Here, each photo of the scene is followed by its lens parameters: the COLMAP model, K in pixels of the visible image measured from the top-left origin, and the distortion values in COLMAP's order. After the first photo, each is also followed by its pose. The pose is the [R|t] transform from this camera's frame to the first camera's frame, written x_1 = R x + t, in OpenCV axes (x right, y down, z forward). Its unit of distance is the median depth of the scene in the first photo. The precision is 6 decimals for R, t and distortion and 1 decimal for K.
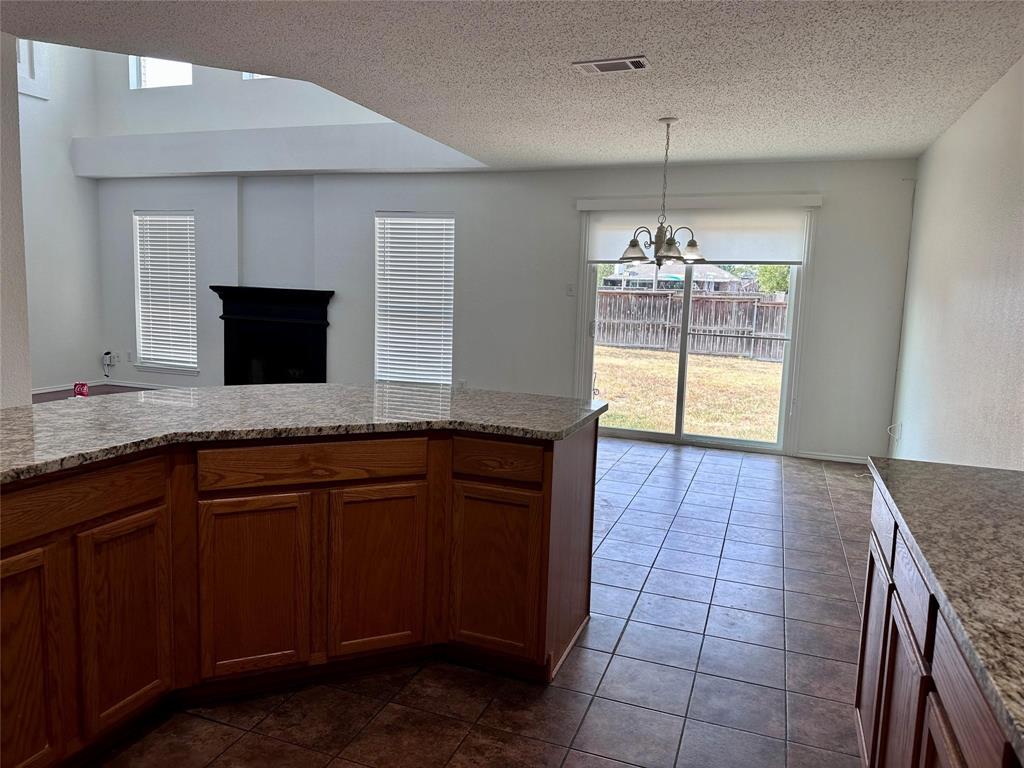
lens RADIAL K [[722.2, 0, 517.1], [0, 722.2, 379.4], [0, 0, 1]] dist [0.042838, -0.044098]
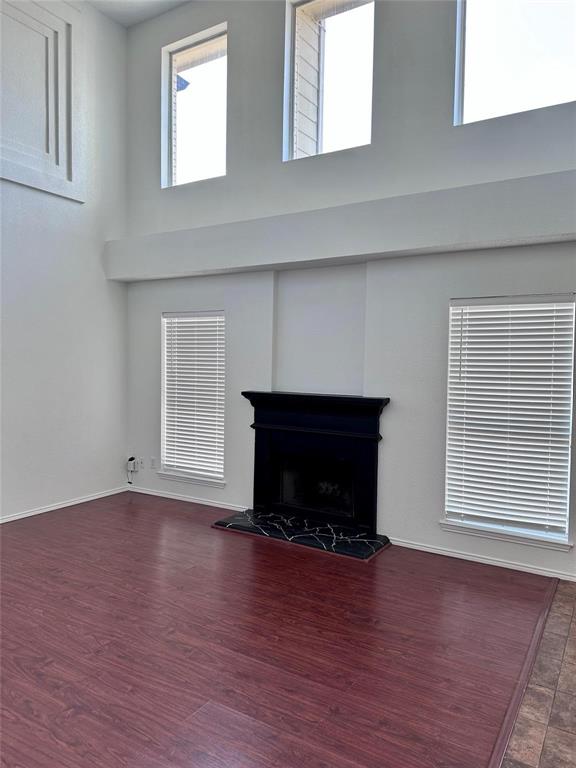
lens RADIAL K [[541.7, 0, 285.9], [0, 541.7, 386.3], [0, 0, 1]] dist [0.042838, -0.044098]
pose [[0.978348, -0.014161, -0.206480, -0.230770], [-0.001191, 0.997255, -0.074039, -0.086001], [0.206962, 0.072682, 0.975646, 0.360381]]
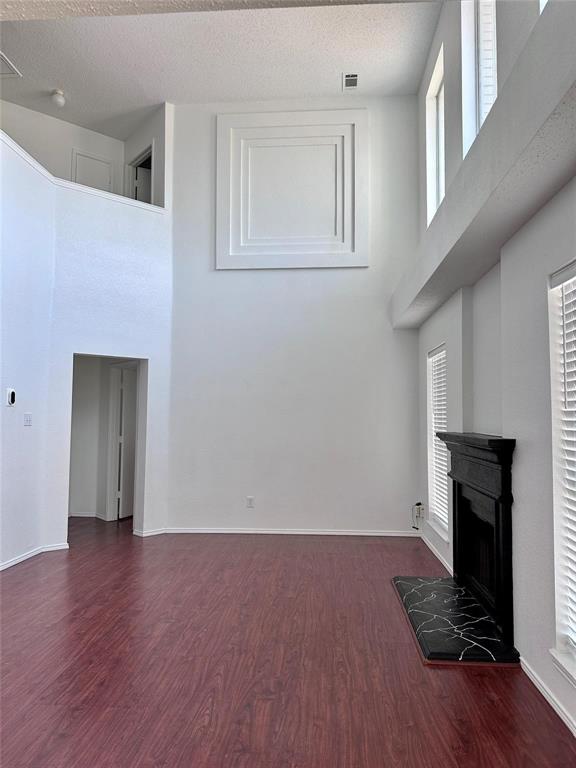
lens RADIAL K [[541.7, 0, 289.2], [0, 541.7, 385.0], [0, 0, 1]] dist [0.042838, -0.044098]
pose [[0.272844, -0.094775, -0.957379, 0.092914], [-0.104990, 0.986259, -0.127555, -0.088125], [0.956312, 0.135318, 0.259145, 0.689269]]
